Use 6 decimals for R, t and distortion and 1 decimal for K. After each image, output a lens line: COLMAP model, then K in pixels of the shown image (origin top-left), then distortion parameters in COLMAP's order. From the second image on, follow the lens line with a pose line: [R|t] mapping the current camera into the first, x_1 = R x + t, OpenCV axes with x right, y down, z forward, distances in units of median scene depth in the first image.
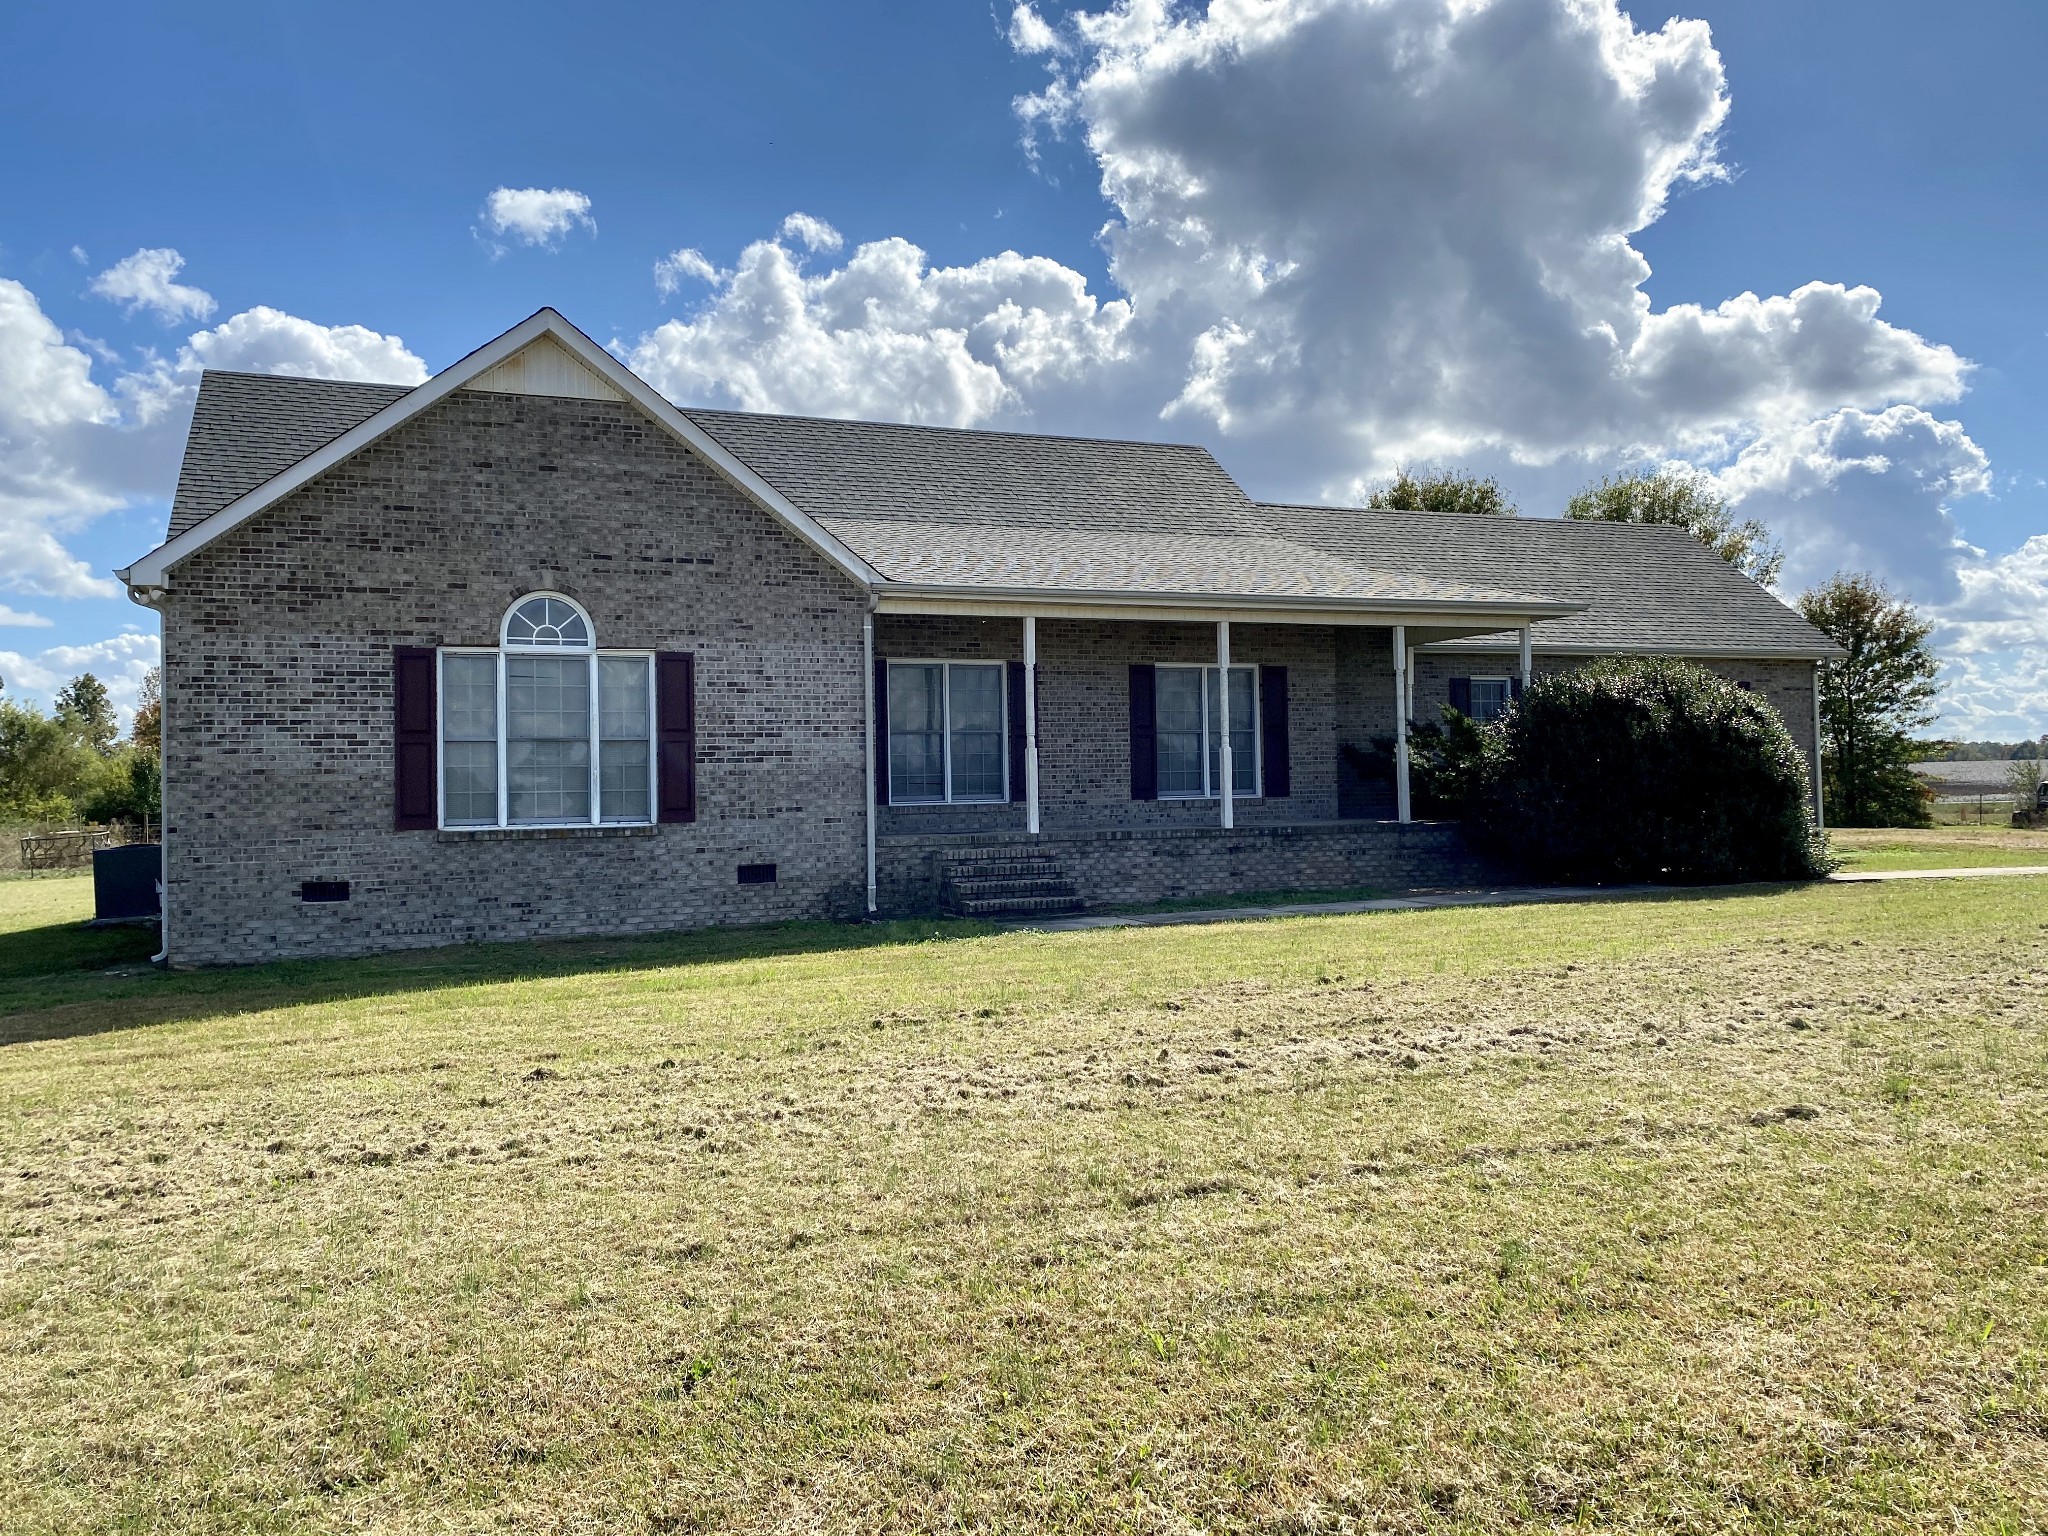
lens RADIAL K [[1520.3, 0, 1024.0], [0, 1520.3, 768.0], [0, 0, 1]] dist [0.068739, -0.003505]
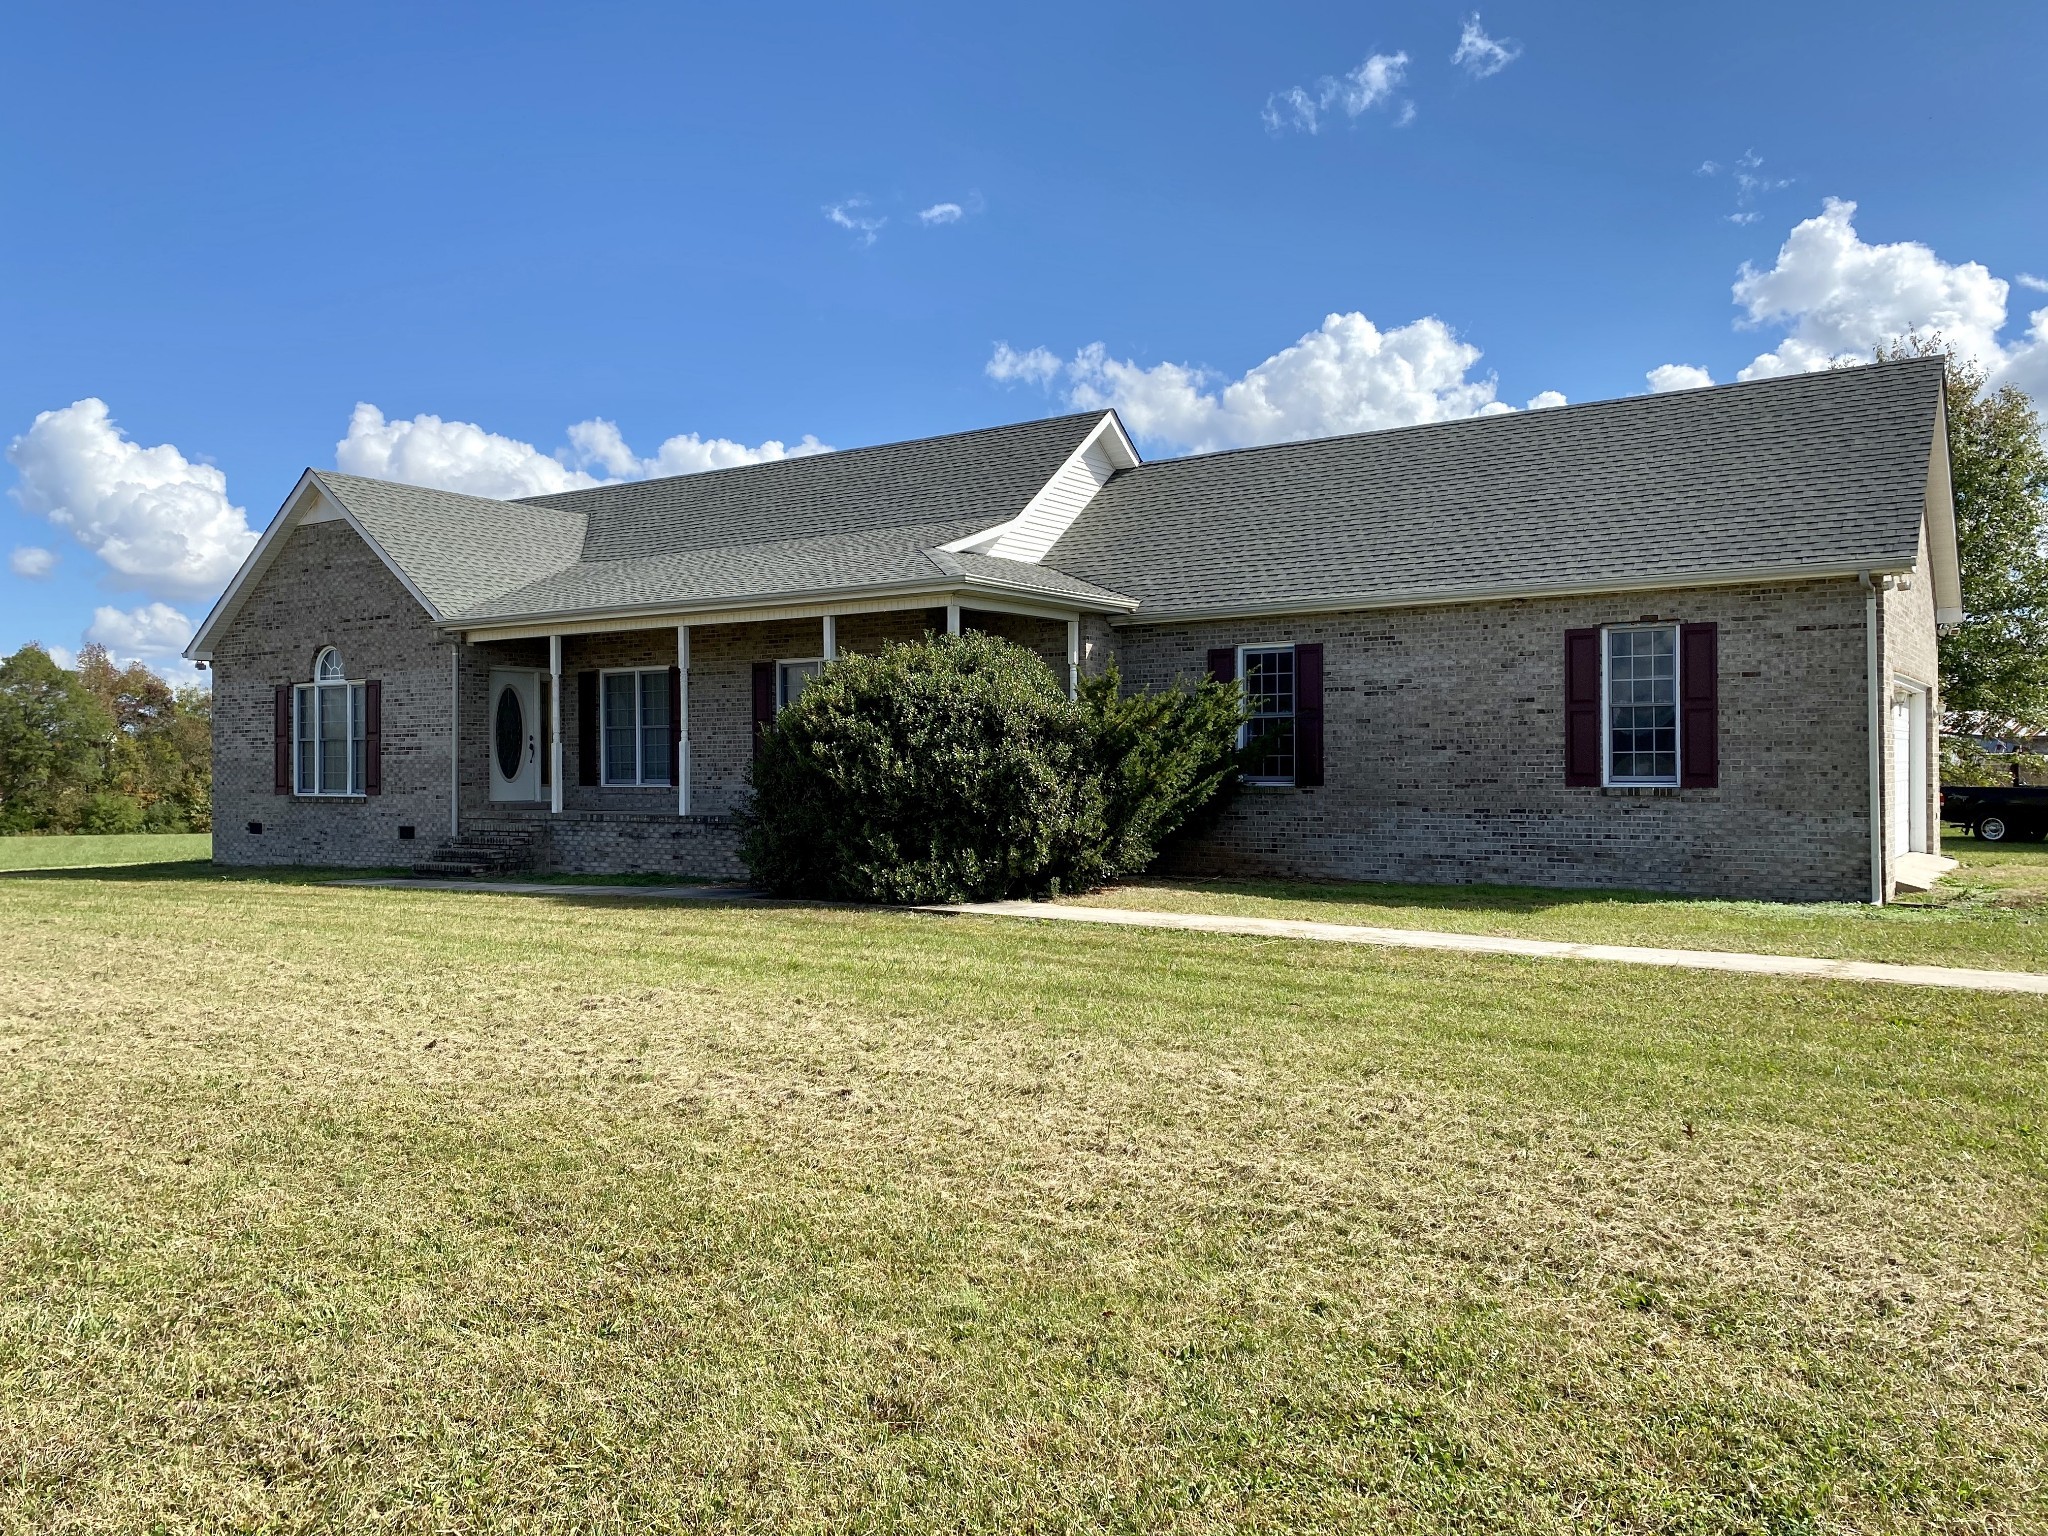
lens RADIAL K [[1520.3, 0, 1024.0], [0, 1520.3, 768.0], [0, 0, 1]] dist [0.068739, -0.003505]
pose [[0.560889, 0.015496, -0.827746, 1.370292], [0.007434, 0.999690, 0.023752, -0.021532], [0.827858, -0.019476, 0.560600, 0.687332]]
